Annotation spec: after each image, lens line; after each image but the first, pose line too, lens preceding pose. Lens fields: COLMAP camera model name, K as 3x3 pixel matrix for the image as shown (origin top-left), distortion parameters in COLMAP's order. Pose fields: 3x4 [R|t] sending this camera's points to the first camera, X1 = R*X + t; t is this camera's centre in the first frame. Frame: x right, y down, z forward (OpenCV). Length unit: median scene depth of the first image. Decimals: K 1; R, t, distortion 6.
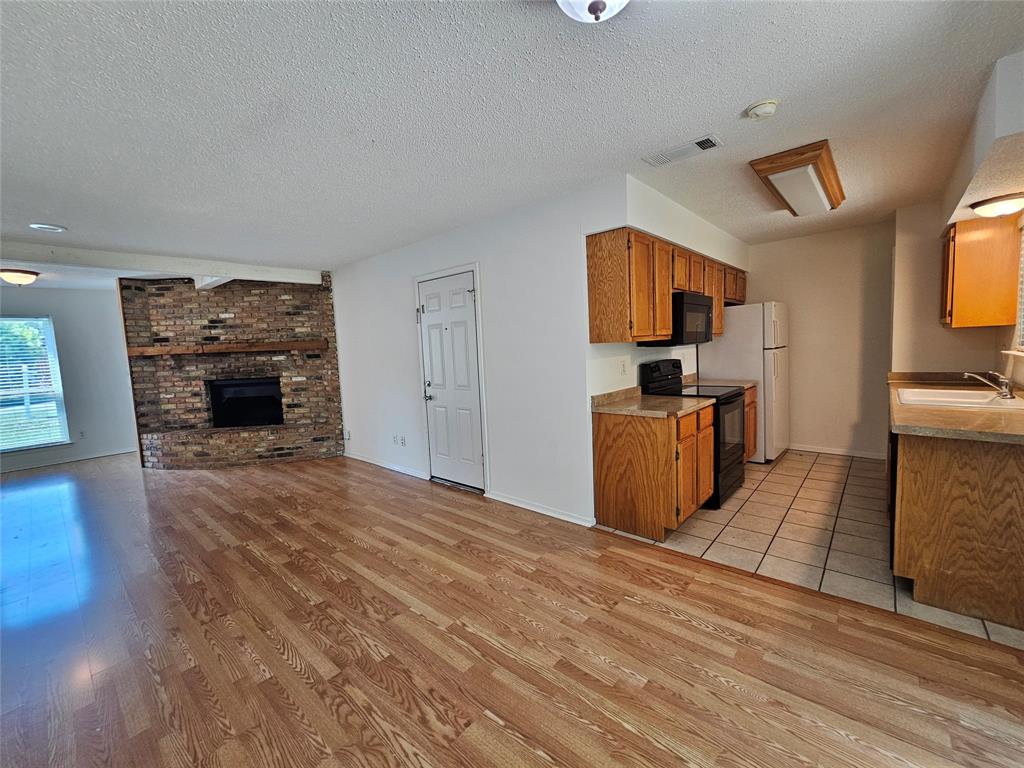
lens RADIAL K [[420.0, 0, 519.7], [0, 420.0, 382.3], [0, 0, 1]] dist [-0.001170, 0.000064]
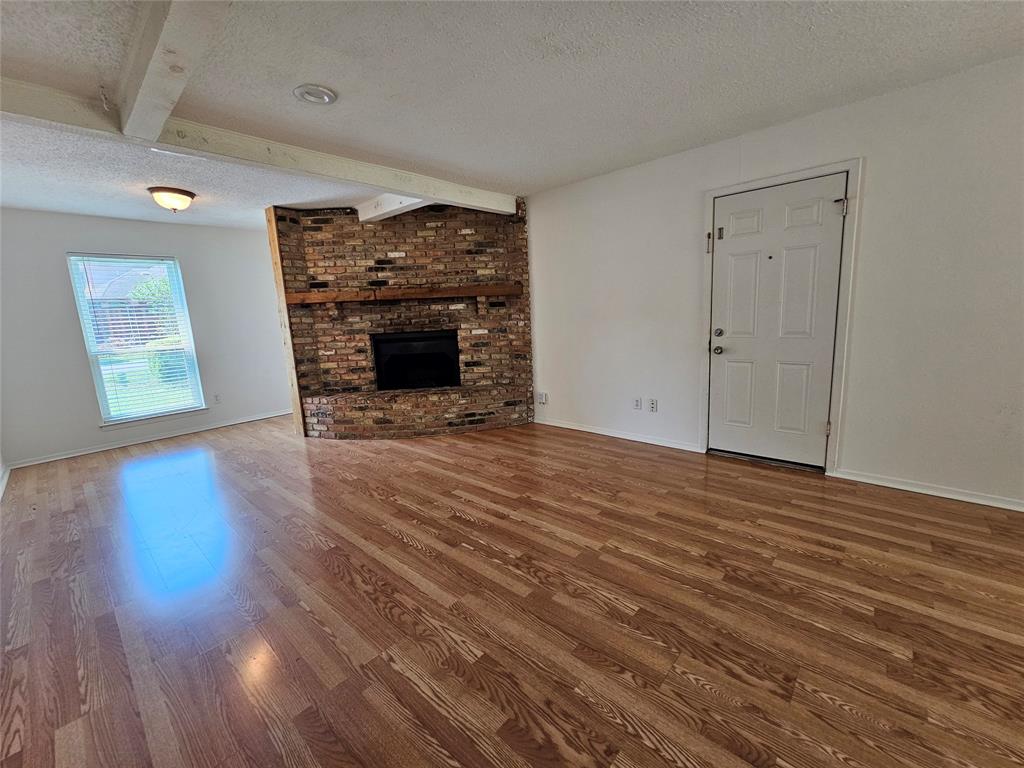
lens RADIAL K [[419.5, 0, 520.2], [0, 419.5, 379.4], [0, 0, 1]] dist [0.001812, 0.000067]
pose [[0.999931, -0.002576, -0.011498, -0.486122], [0.003446, 0.997077, 0.076330, 0.025434], [0.011268, -0.076365, 0.997016, 0.177702]]
